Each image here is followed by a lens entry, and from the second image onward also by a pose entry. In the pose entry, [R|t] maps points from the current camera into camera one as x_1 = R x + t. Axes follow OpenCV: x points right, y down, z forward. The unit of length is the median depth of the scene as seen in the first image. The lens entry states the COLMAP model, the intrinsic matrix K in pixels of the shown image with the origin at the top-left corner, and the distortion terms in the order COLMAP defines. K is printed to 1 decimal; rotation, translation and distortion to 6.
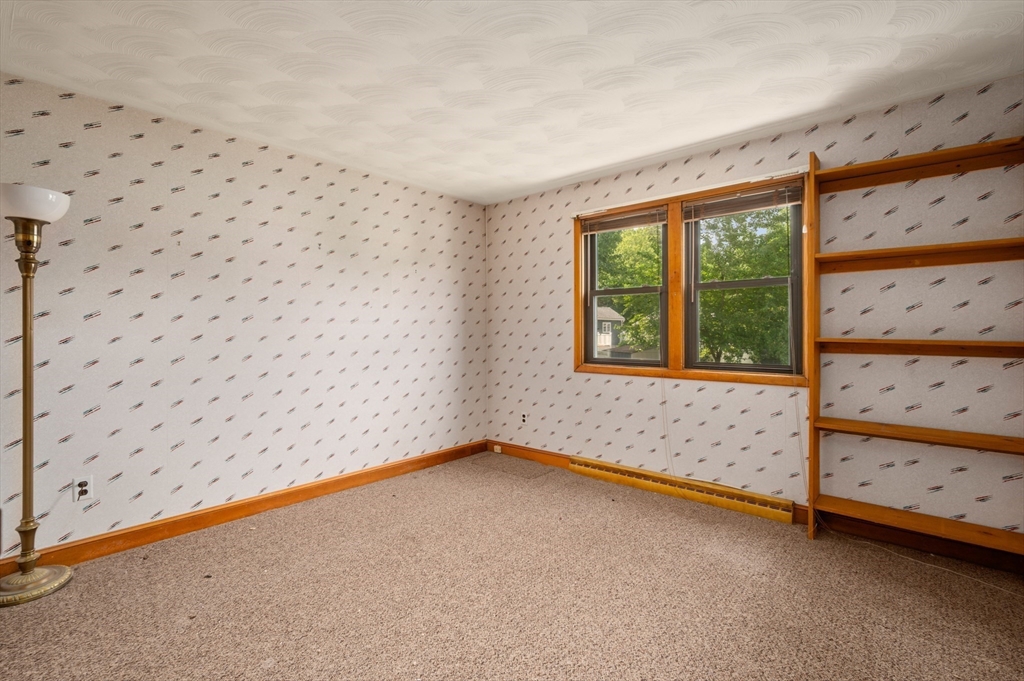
lens RADIAL K [[483.9, 0, 513.8], [0, 483.9, 331.4], [0, 0, 1]] dist [0.003896, 0.000591]
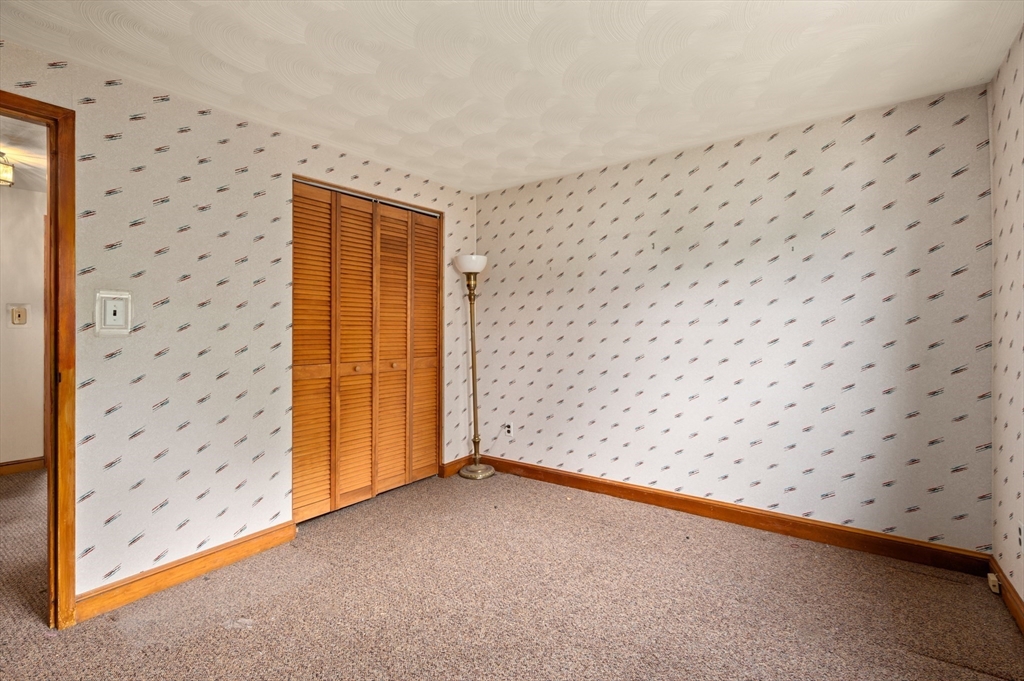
lens RADIAL K [[468.1, 0, 515.4], [0, 468.1, 336.6], [0, 0, 1]] dist [-0.003495, -0.000524]
pose [[0.095351, 0.009650, -0.995397, 0.545787], [-0.005572, 0.999943, 0.009161, -0.002771], [0.995428, 0.004672, 0.095399, 0.693063]]
